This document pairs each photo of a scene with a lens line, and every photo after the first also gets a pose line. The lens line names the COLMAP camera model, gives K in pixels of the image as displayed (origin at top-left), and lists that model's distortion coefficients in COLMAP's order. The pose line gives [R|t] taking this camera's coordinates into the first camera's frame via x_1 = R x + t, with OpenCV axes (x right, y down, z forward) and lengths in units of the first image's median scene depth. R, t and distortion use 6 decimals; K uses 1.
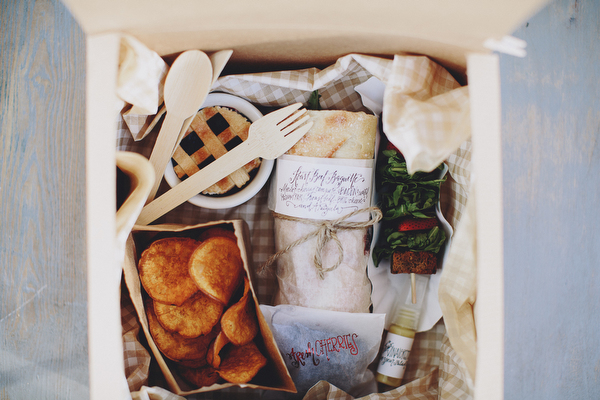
lens RADIAL K [[921.4, 0, 300.0], [0, 921.4, 200.0], [0, 0, 1]] dist [-0.205474, 0.004500]
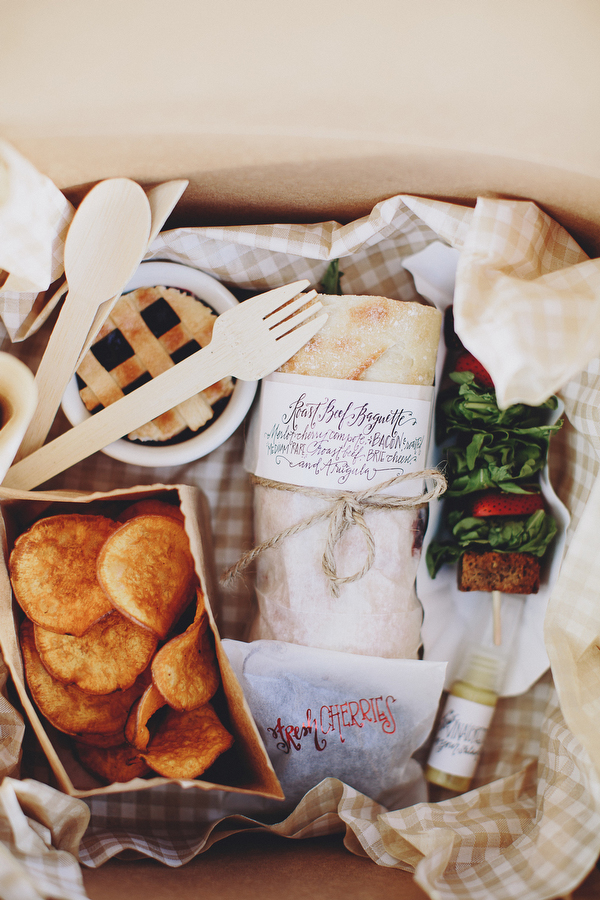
lens RADIAL K [[1382.1, 0, 300.0], [0, 1382.1, 450.0], [0, 0, 1]] dist [-0.205474, 0.004500]
pose [[0.999525, 0.030436, -0.004865, 0.003681], [-0.030564, 0.999109, -0.029096, 0.021788], [0.003975, 0.029231, 0.999565, 0.158225]]
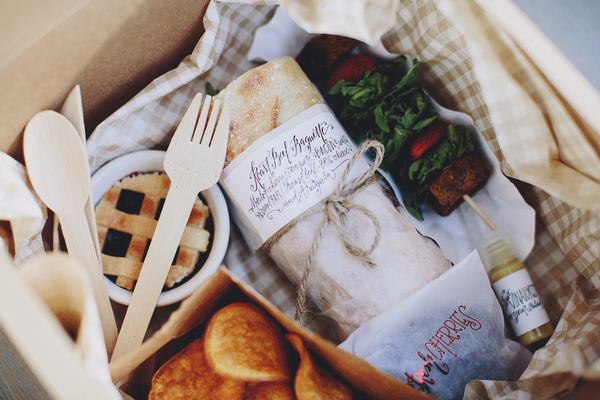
lens RADIAL K [[921.4, 0, 300.0], [0, 921.4, 200.0], [0, 0, 1]] dist [-0.205474, 0.004500]
pose [[0.782984, -0.608816, 0.127588, -0.078119], [0.621821, 0.760601, -0.186615, 0.141036], [0.016571, 0.225453, 0.974113, 0.301272]]
